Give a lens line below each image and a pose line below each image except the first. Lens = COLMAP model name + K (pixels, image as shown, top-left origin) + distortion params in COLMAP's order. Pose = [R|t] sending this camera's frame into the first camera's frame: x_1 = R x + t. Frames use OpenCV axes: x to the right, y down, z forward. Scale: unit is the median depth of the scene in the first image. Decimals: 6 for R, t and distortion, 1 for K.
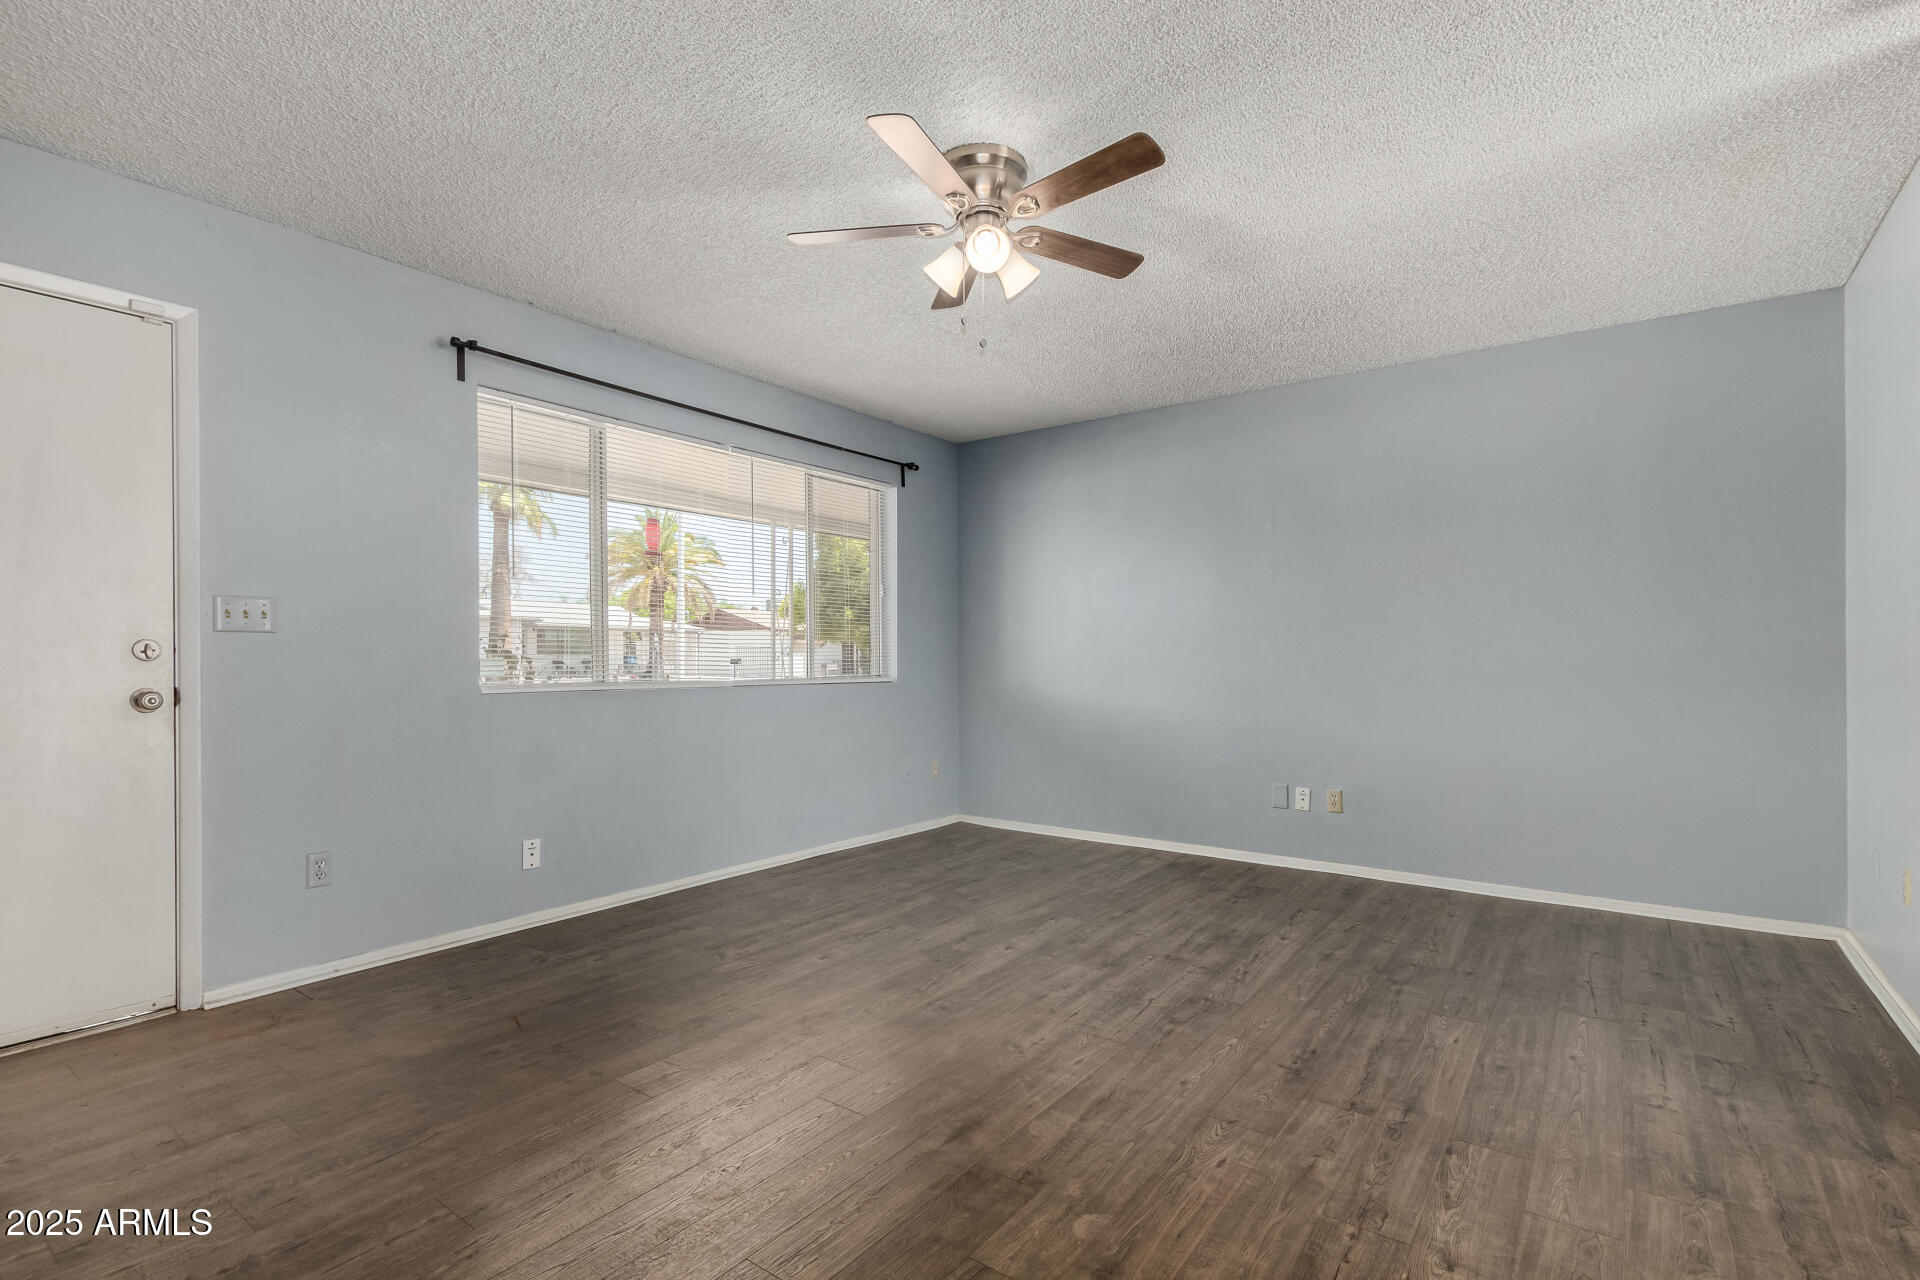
lens RADIAL K [[890.9, 0, 963.2], [0, 890.9, 649.1], [0, 0, 1]] dist [0.004130, -0.004088]
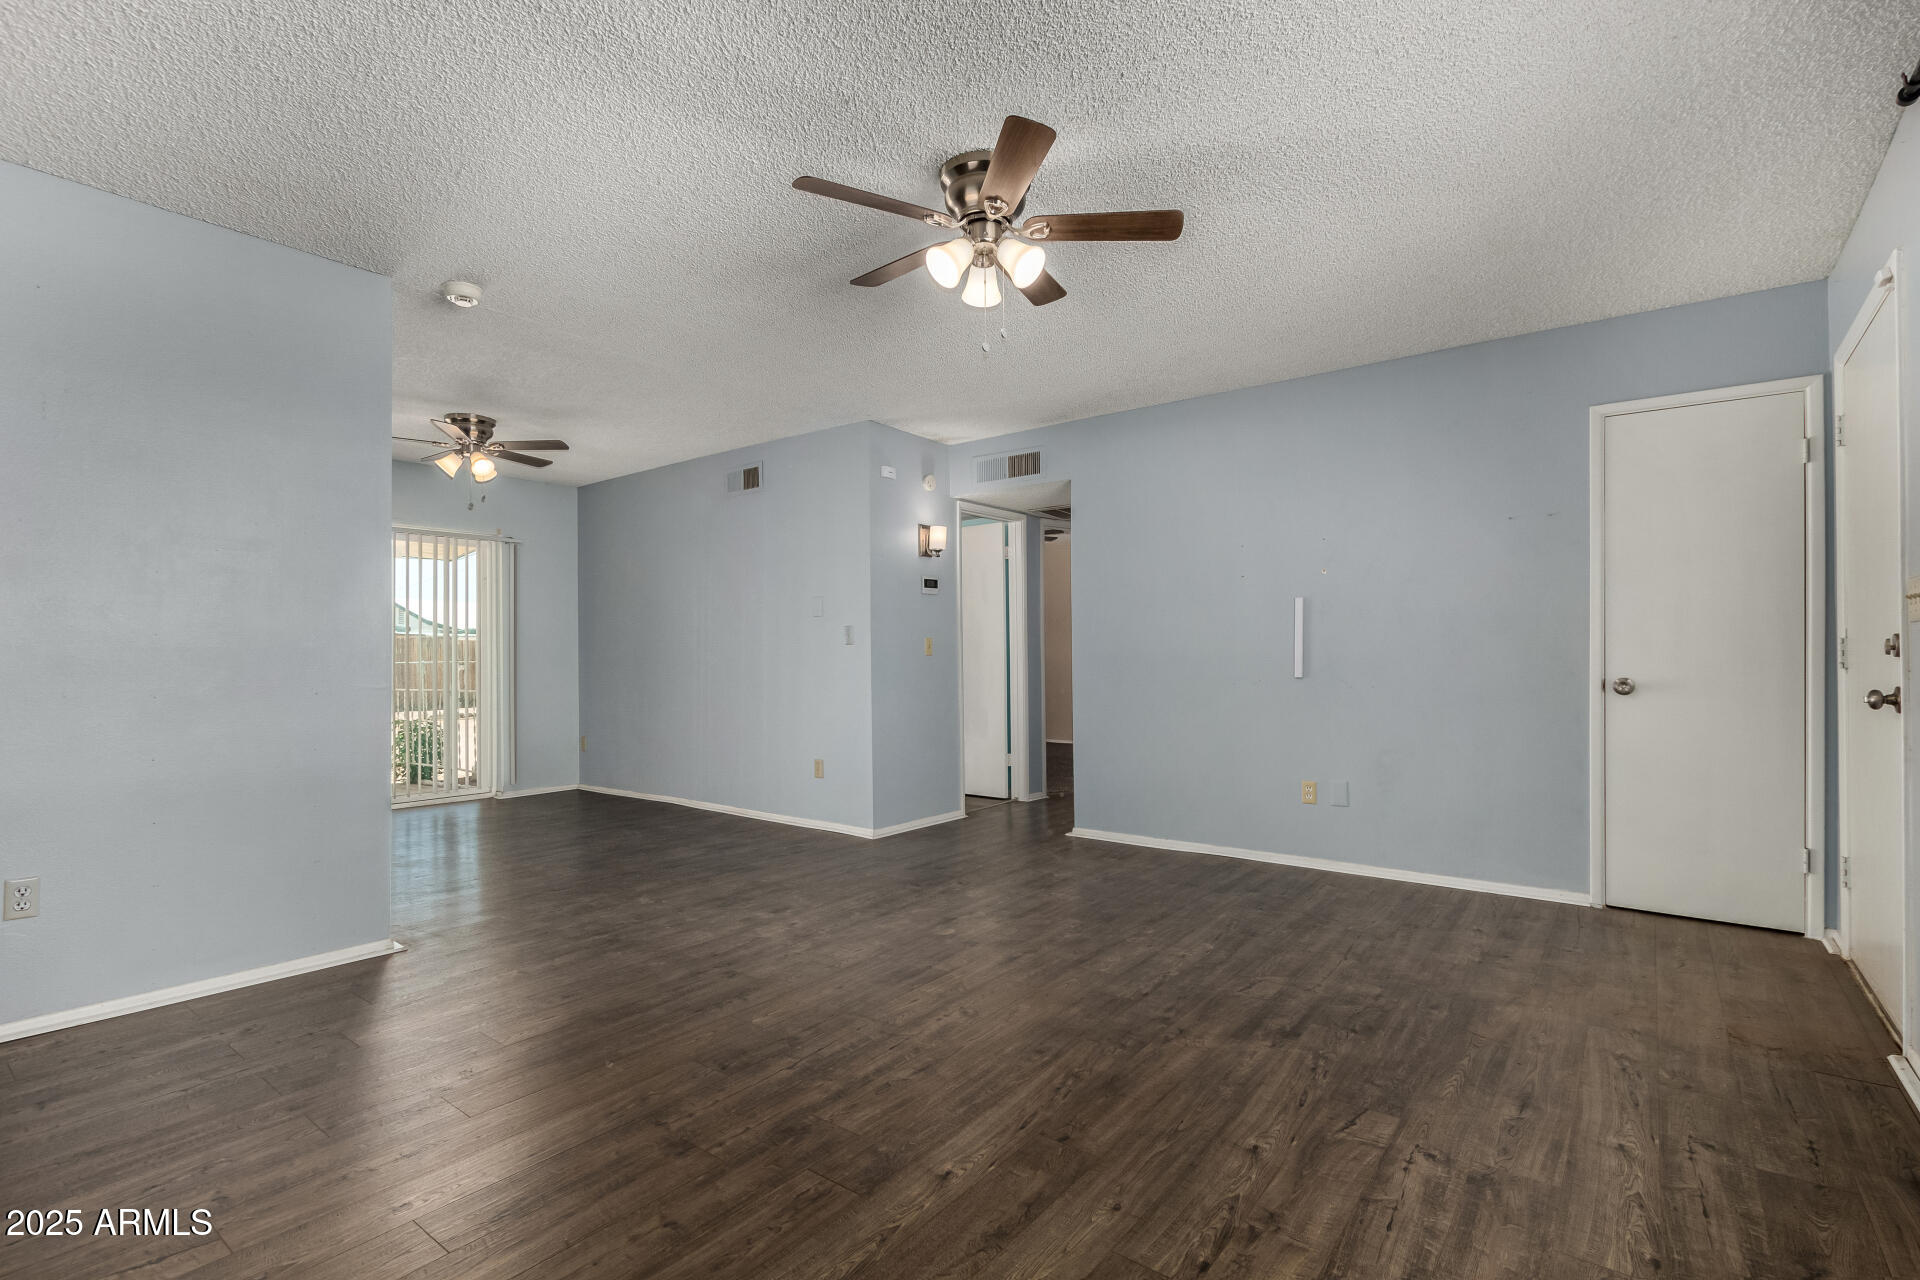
lens RADIAL K [[890.9, 0, 967.4], [0, 890.9, 636.8], [0, 0, 1]] dist [0.004130, -0.004088]
pose [[-0.999741, 0.001526, 0.022727, 0.026591], [0.000825, 0.999525, -0.030823, 0.017594], [-0.022763, -0.030797, -0.999266, 1.775534]]
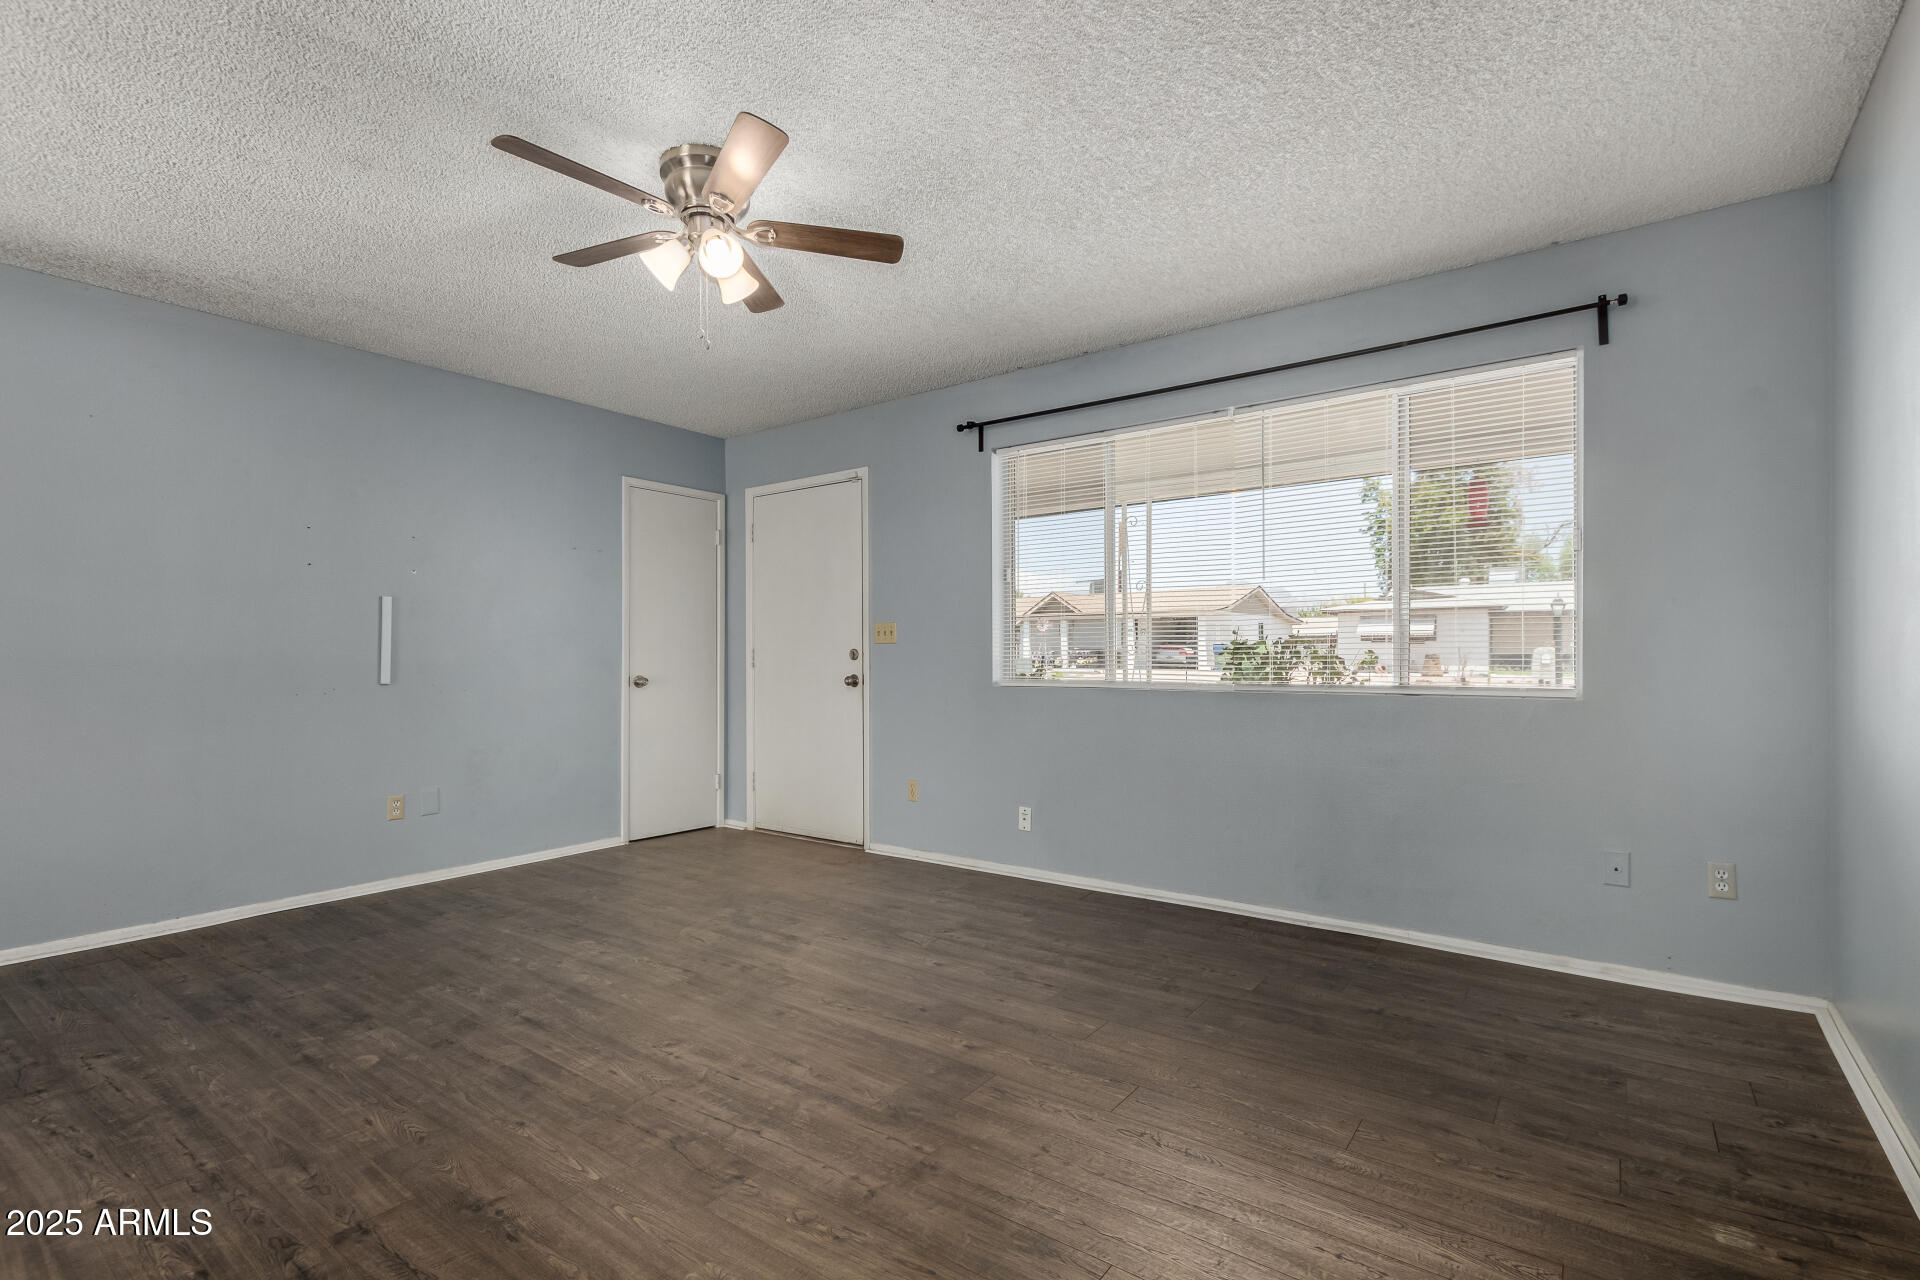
lens RADIAL K [[890.9, 0, 973.3], [0, 890.9, 657.8], [0, 0, 1]] dist [0.004130, -0.004088]
pose [[0.003872, 0.000689, -0.999992, 0.904245], [0.012652, 0.999920, 0.000738, 0.009381], [0.999912, -0.012655, 0.003863, 1.137624]]
